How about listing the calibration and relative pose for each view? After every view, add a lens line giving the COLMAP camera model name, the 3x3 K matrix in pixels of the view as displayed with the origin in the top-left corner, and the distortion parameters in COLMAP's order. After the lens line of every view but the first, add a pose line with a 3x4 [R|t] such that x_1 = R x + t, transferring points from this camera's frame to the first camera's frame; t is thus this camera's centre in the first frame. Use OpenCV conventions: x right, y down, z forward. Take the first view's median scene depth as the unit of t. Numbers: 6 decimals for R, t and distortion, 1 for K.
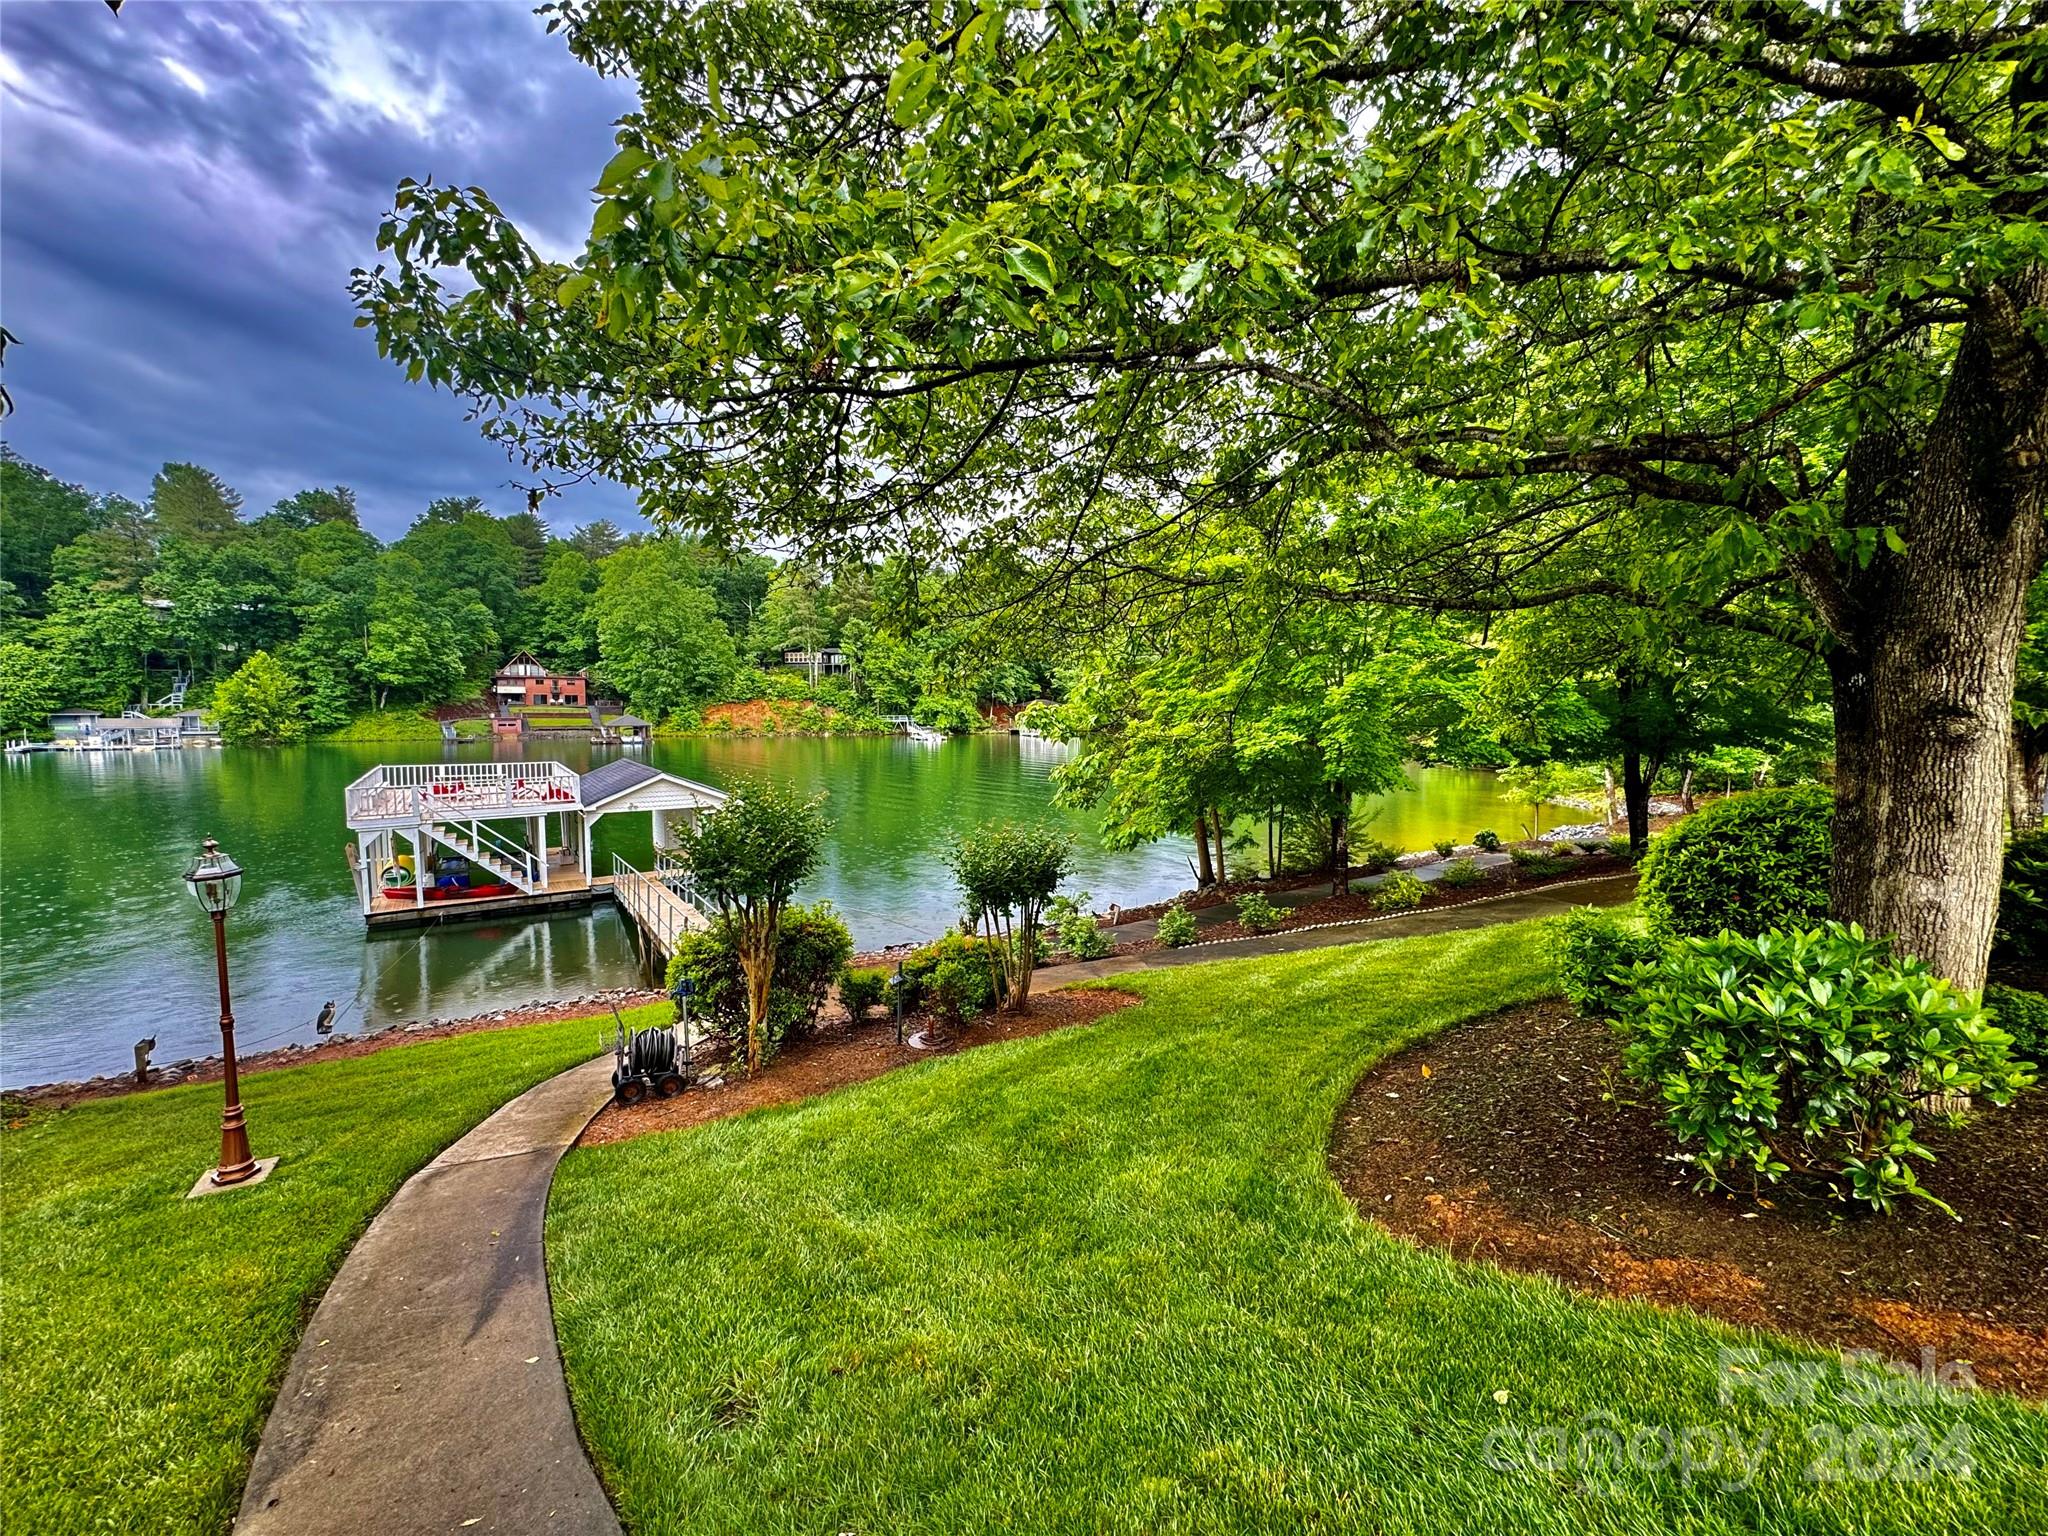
lens RADIAL K [[816.0, 0, 1026.3], [0, 816.0, 770.0], [0, 0, 1]] dist [-0.002716, 0.000476]
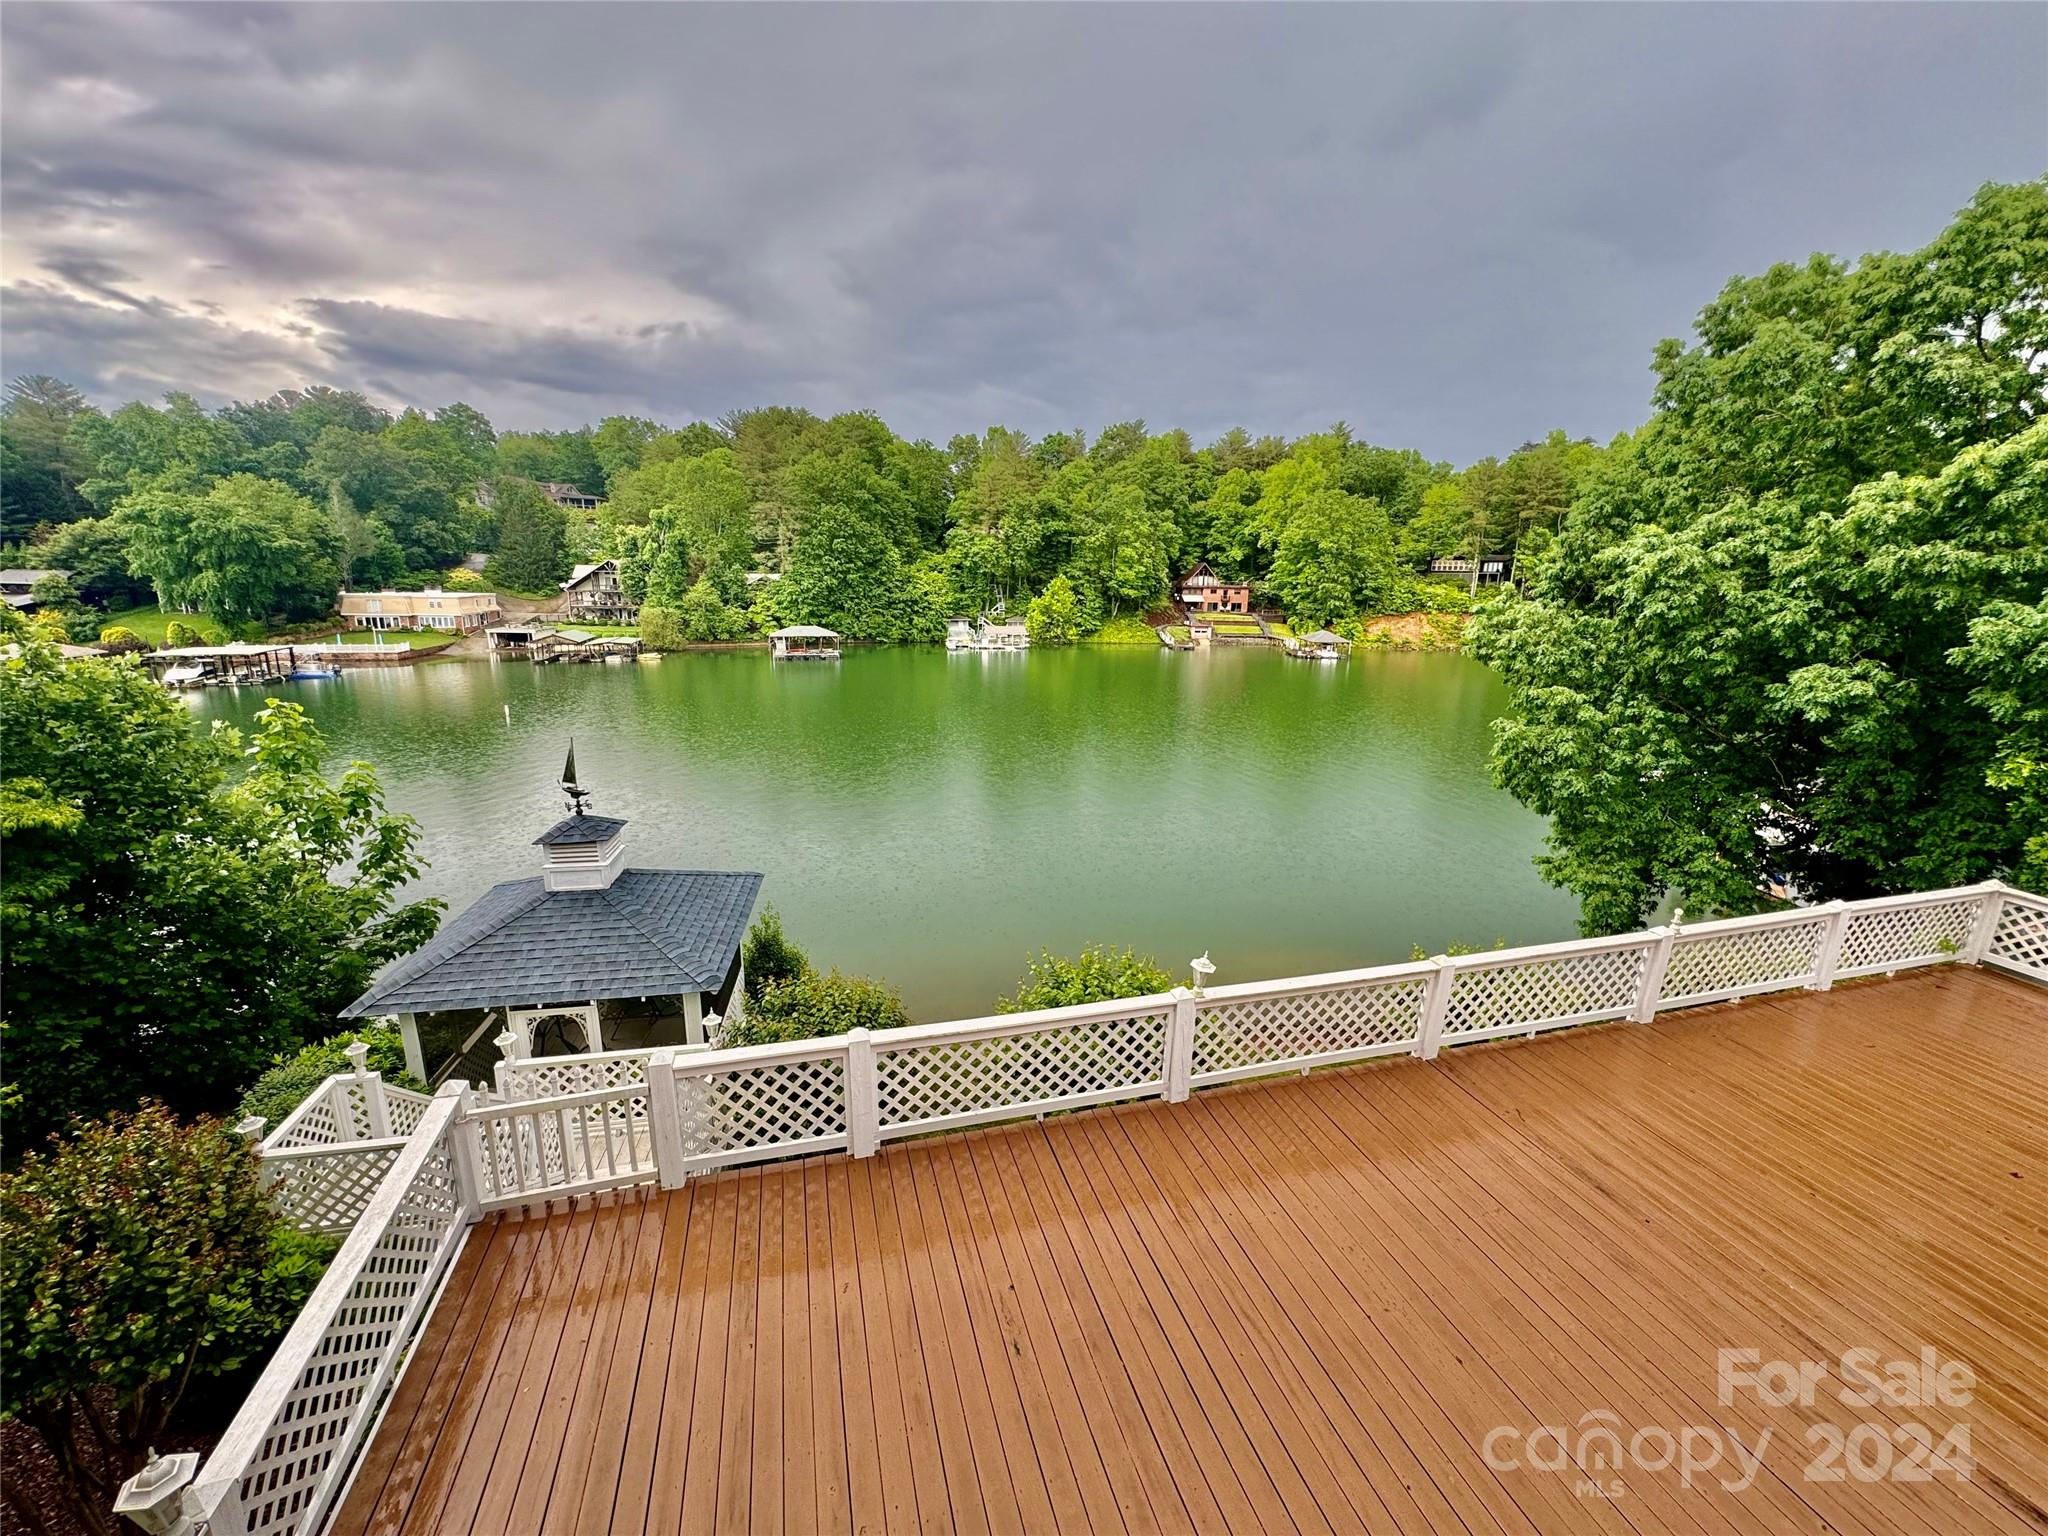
lens RADIAL K [[816.0, 0, 1015.2], [0, 816.0, 763.6], [0, 0, 1]] dist [-0.002716, 0.000476]
pose [[0.839401, 0.129378, -0.527890, -0.239752], [-0.052744, 0.986061, 0.157801, -0.043863], [0.540947, -0.104615, 0.834525, -0.173283]]
